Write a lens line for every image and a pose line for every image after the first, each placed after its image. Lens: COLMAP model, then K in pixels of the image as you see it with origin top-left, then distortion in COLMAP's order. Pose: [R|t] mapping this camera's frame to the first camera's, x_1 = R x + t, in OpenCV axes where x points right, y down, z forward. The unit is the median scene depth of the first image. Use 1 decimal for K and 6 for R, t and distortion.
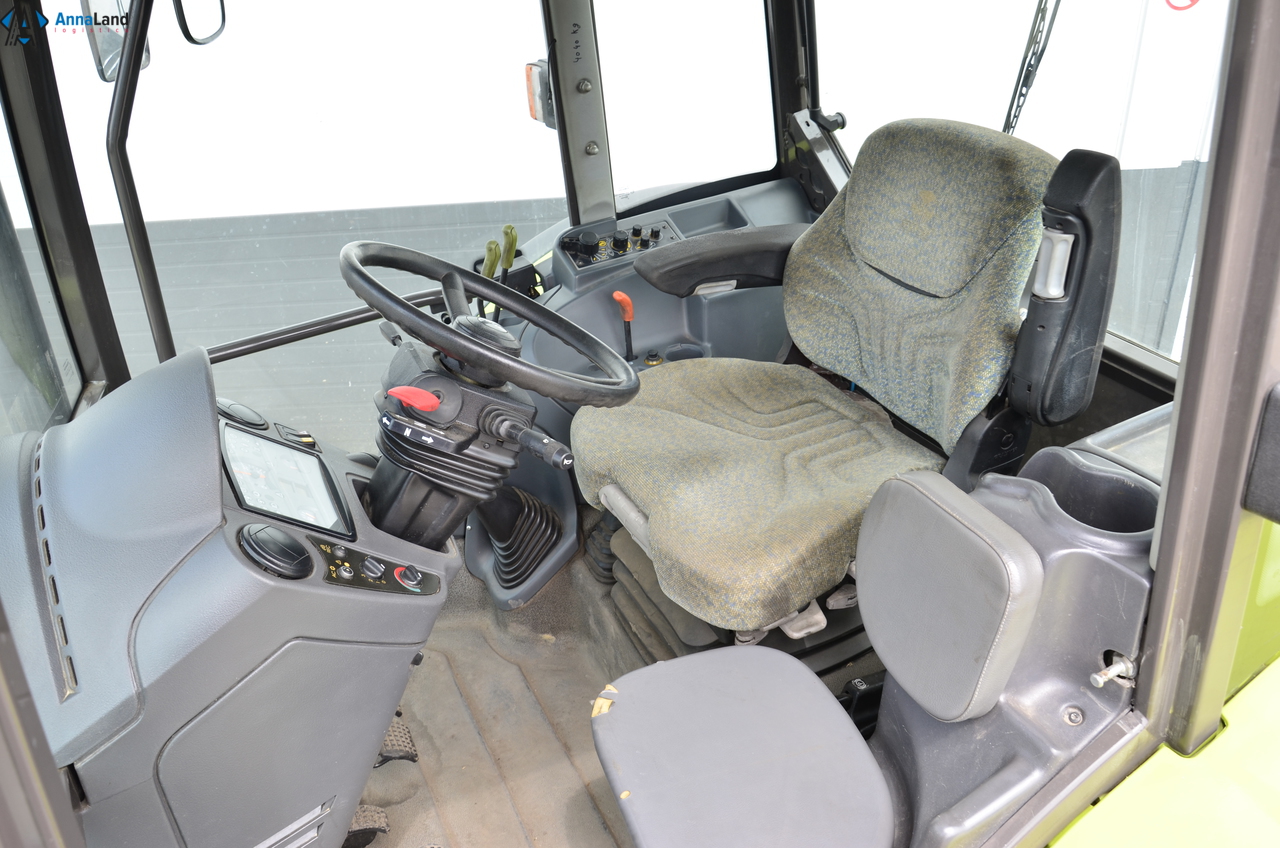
lens RADIAL K [[992.7, 0, 635.1], [0, 992.7, 428.0], [0, 0, 1]] dist [-0.042210, 0.002620]
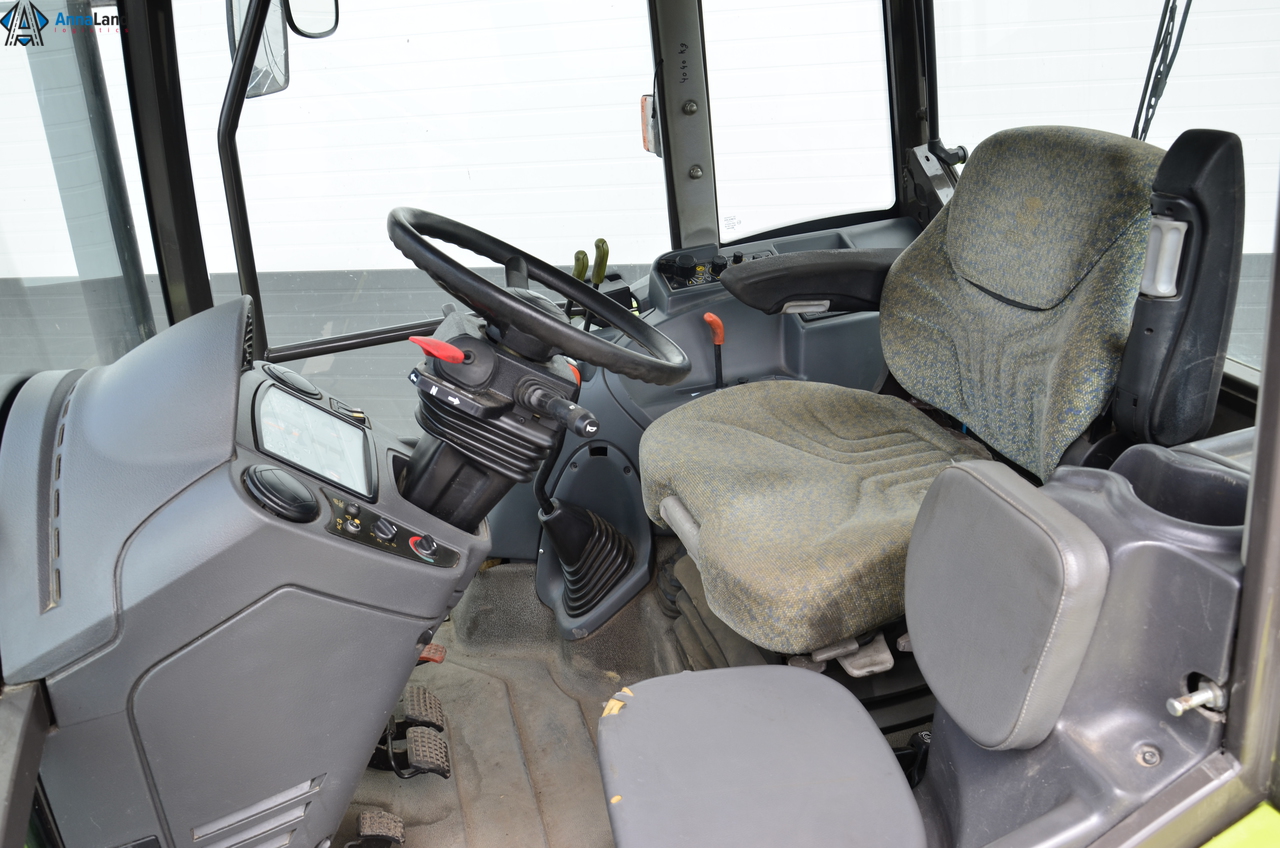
lens RADIAL K [[992.7, 0, 635.1], [0, 992.7, 428.0], [0, 0, 1]] dist [-0.042210, 0.002620]
pose [[0.984361, 0.064788, -0.163820, 0.101382], [-0.082029, 0.991523, -0.100765, 0.100206], [0.155903, 0.112627, 0.981330, 0.074357]]
